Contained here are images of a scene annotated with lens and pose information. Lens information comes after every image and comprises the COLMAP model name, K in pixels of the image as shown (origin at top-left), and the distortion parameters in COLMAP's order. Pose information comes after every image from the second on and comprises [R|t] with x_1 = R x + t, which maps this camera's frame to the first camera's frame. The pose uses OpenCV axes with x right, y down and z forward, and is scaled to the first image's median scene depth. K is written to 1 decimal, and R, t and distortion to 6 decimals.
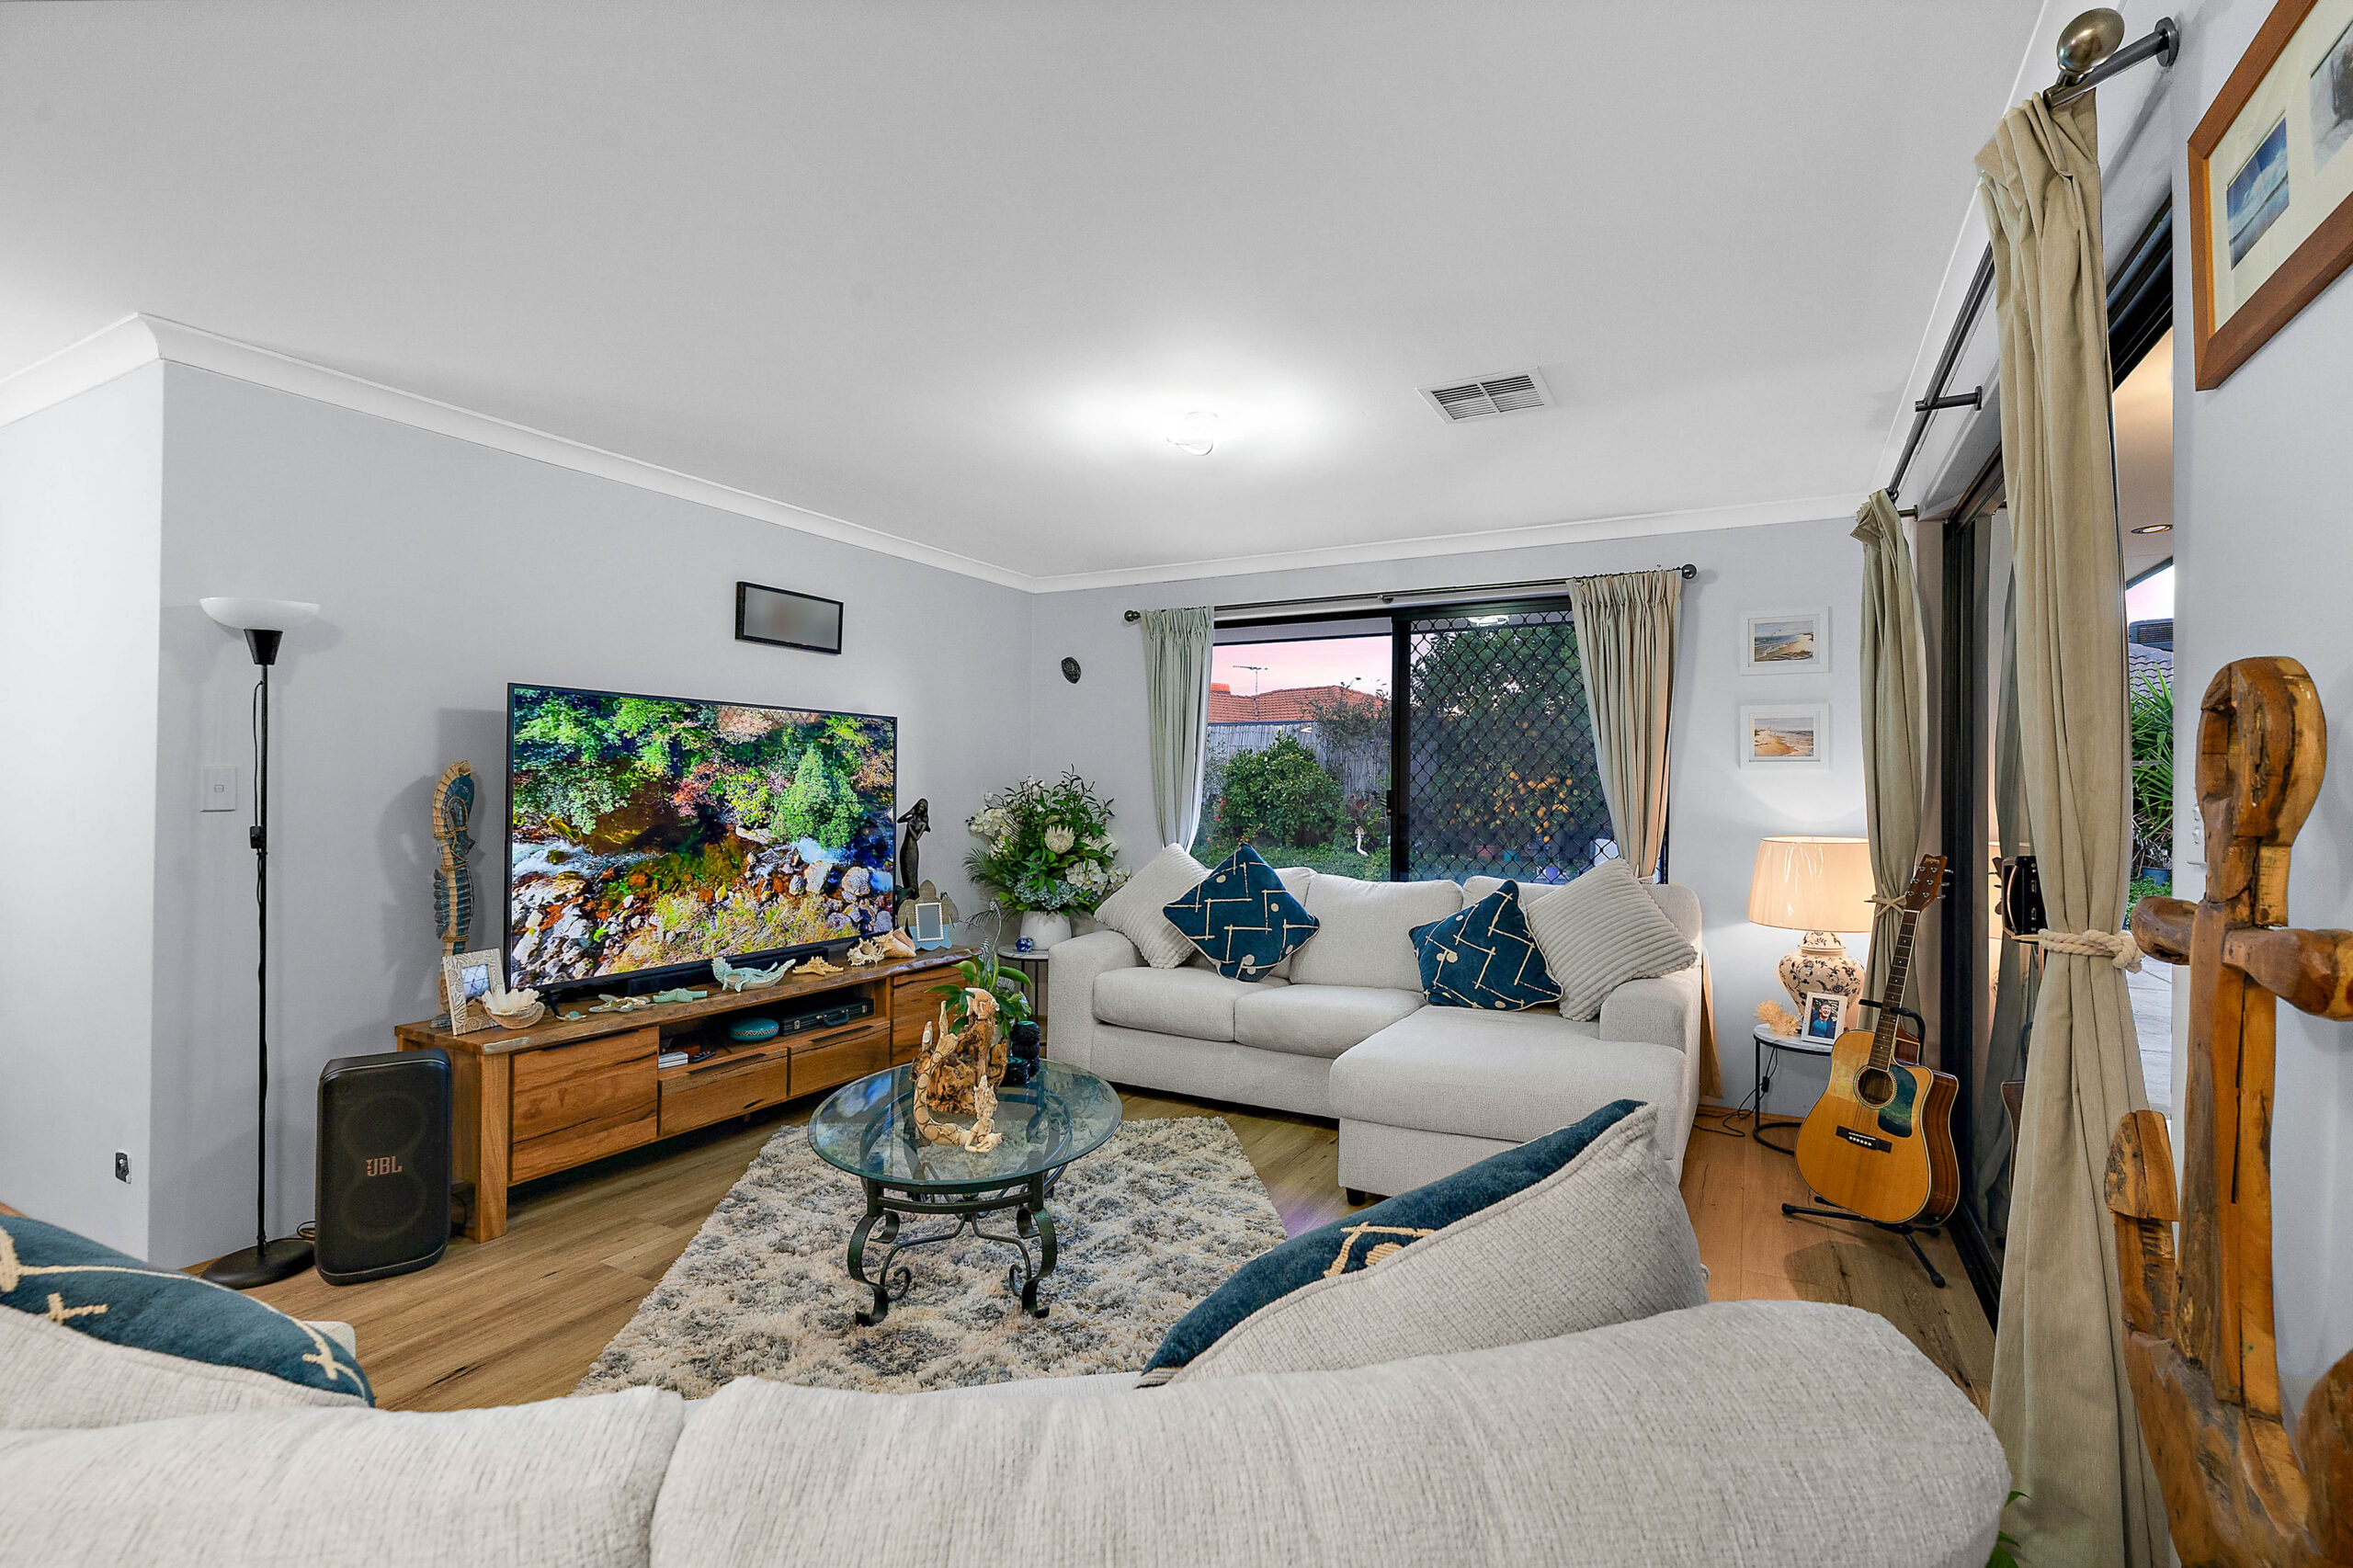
lens RADIAL K [[1074.0, 0, 1189.4], [0, 1074.0, 771.9], [0, 0, 1]] dist [-0.001467, 0.000952]
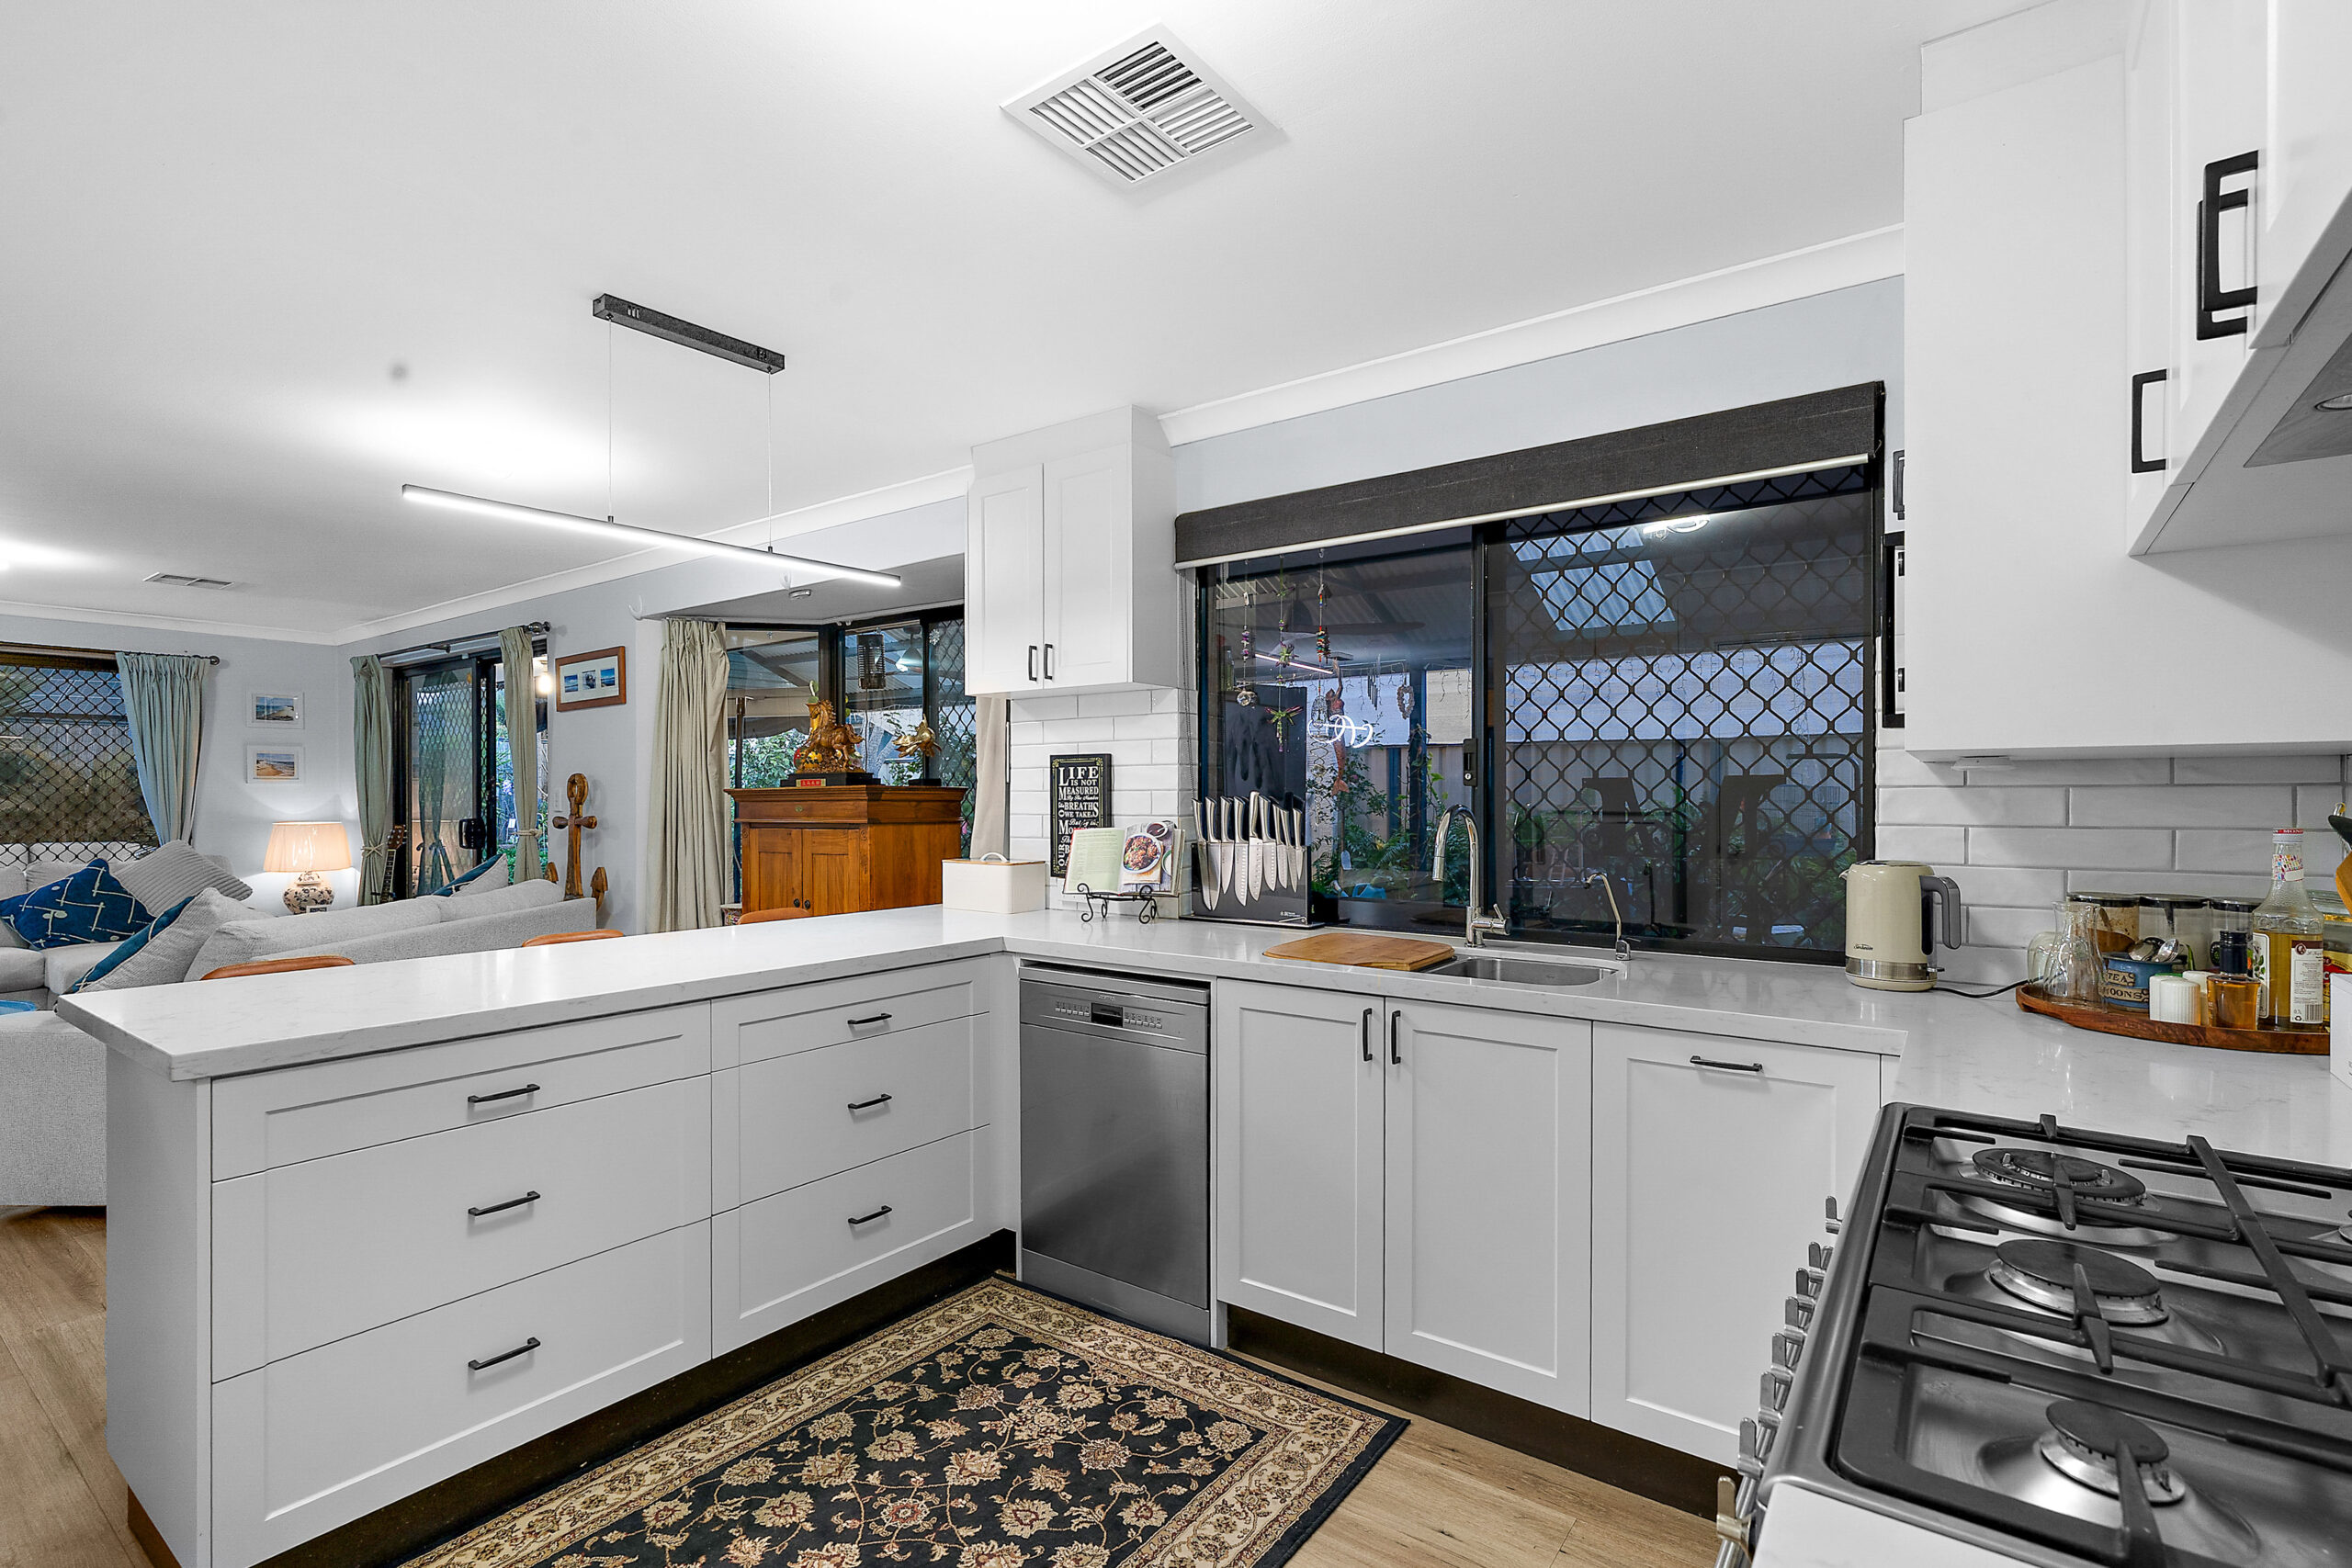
lens RADIAL K [[1073.4, 0, 1160.6], [0, 1073.4, 800.7], [0, 0, 1]] dist [-0.001467, 0.000952]
pose [[0.140429, -0.013995, 0.989992, -0.955168], [-0.012348, 0.999798, 0.015885, -0.019802], [-0.990014, -0.014455, 0.140228, -0.647878]]
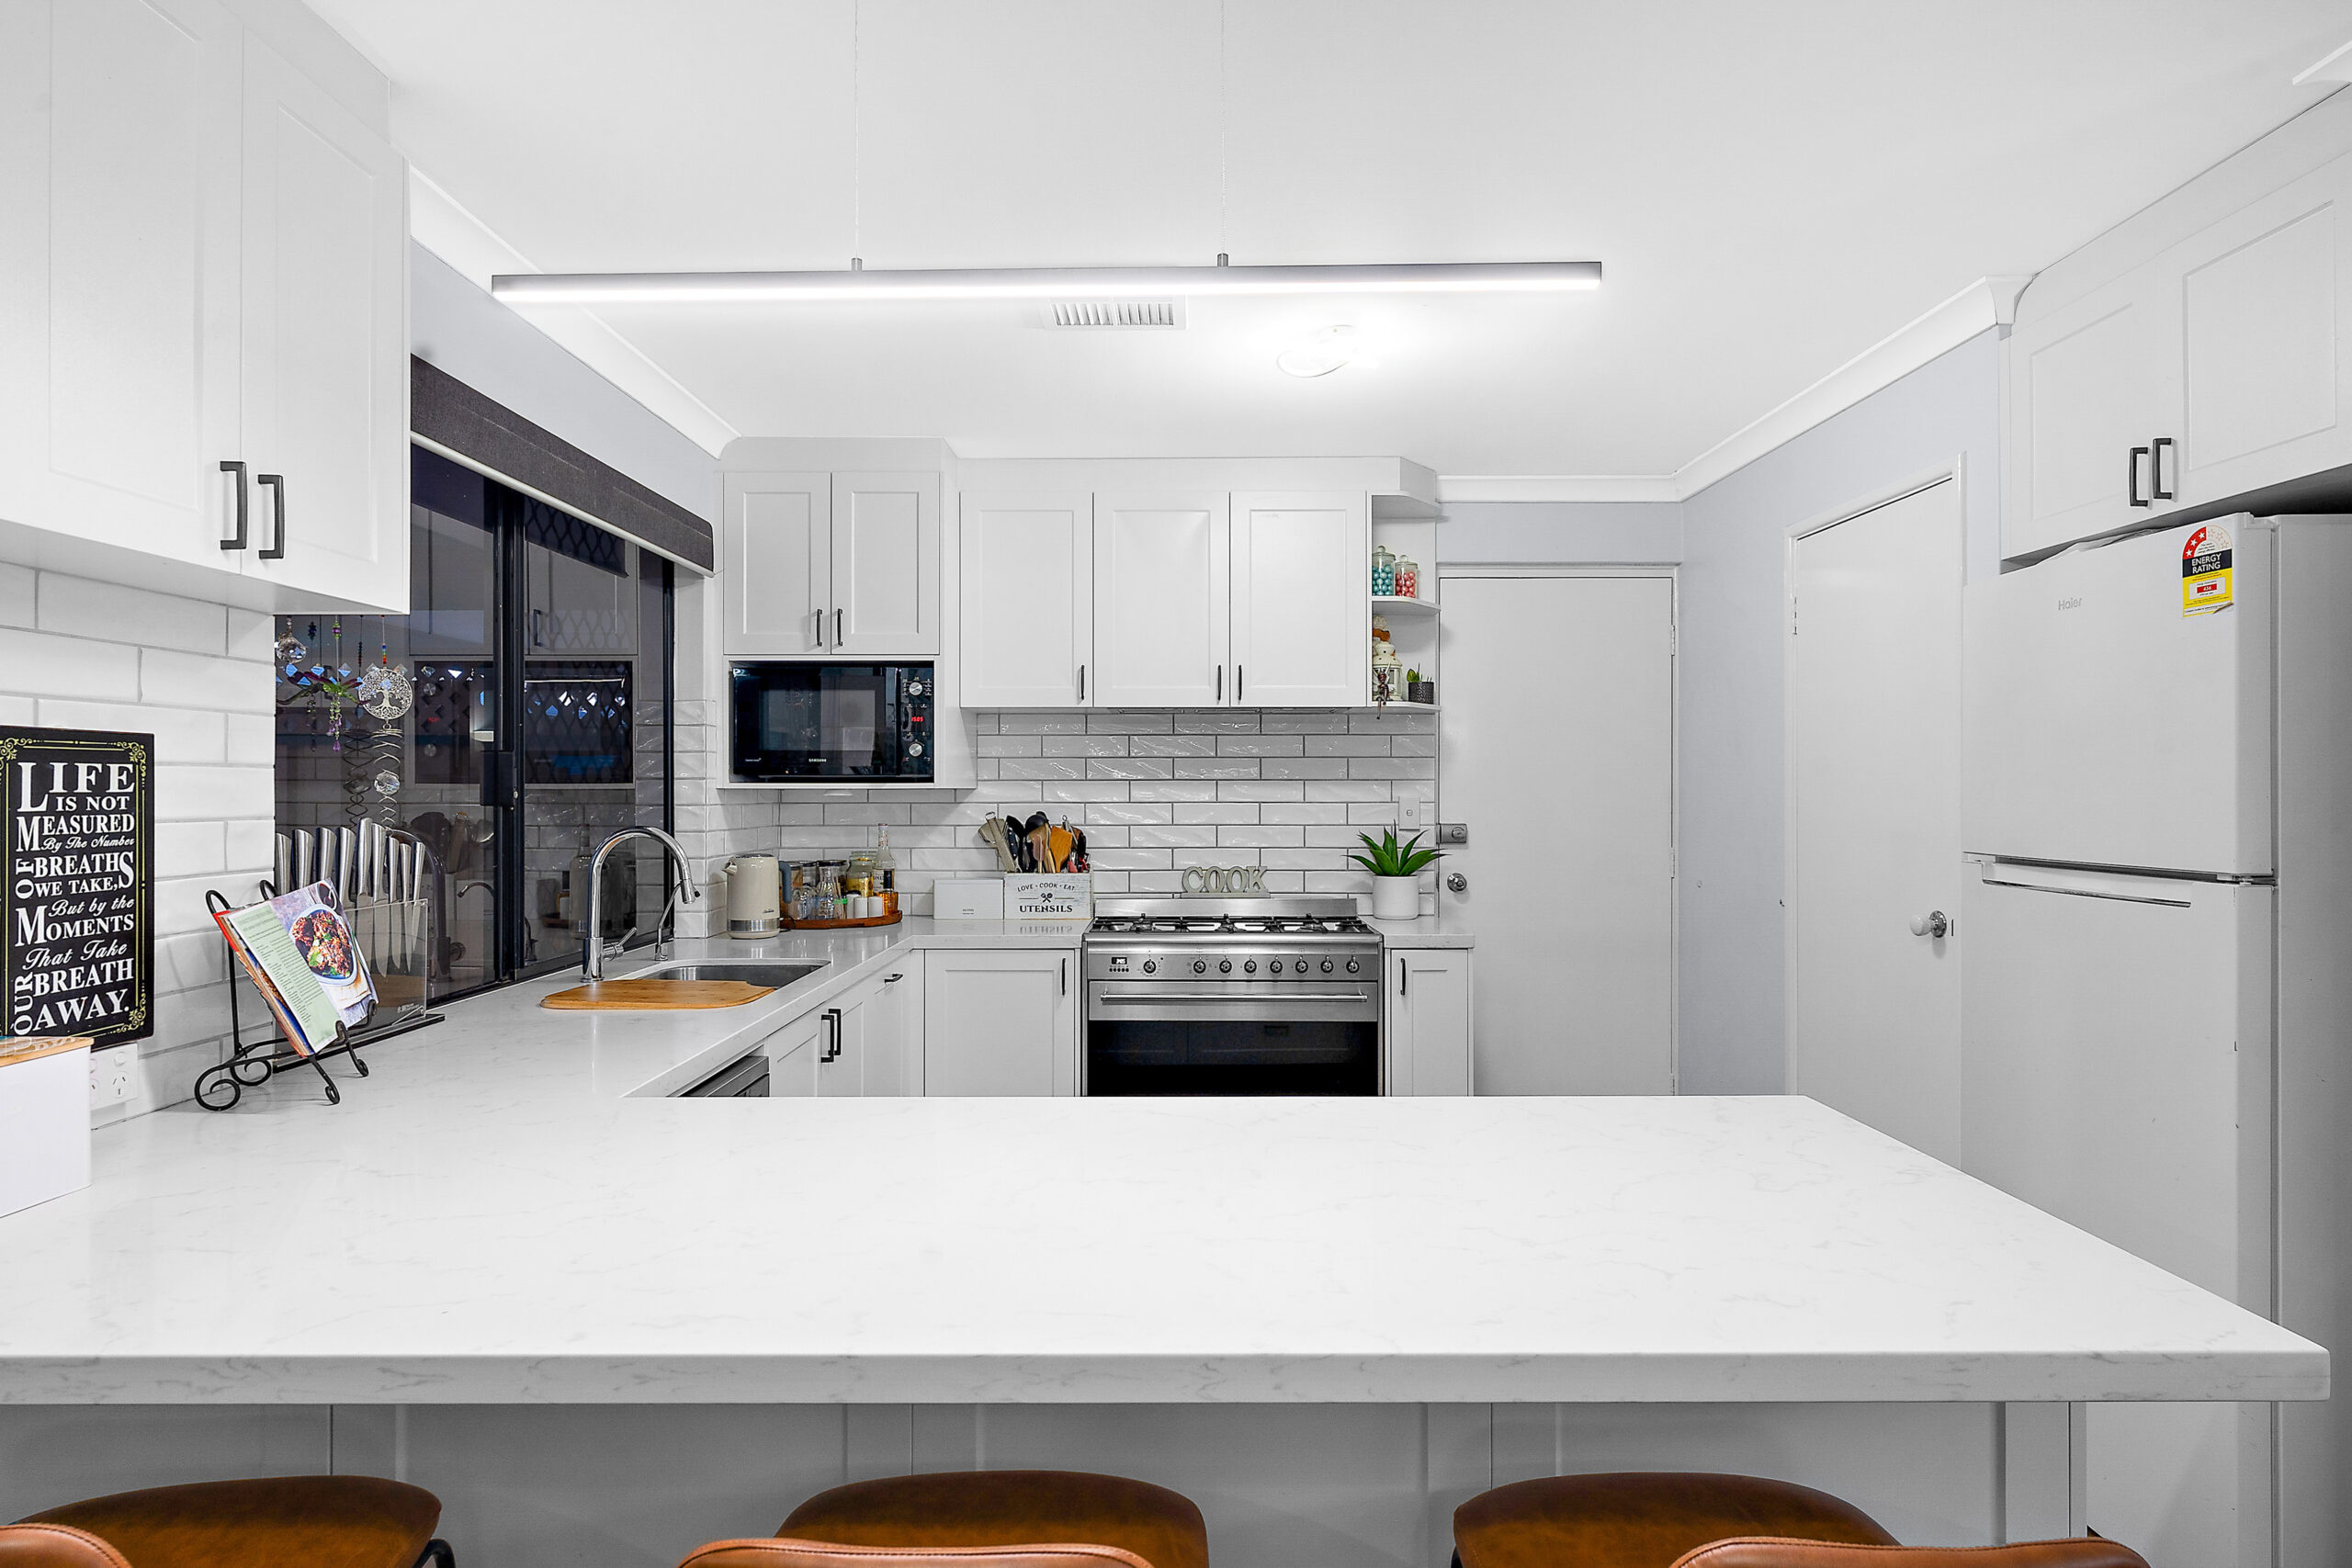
lens RADIAL K [[1263.2, 0, 1169.7], [0, 1263.2, 786.8], [0, 0, 1]] dist [-0.001910, 0.002937]
pose [[-0.883126, -0.012571, -0.468967, -0.261119], [-0.003309, 0.999783, -0.020569, -0.018193], [0.469124, -0.016613, -0.882976, 0.005394]]
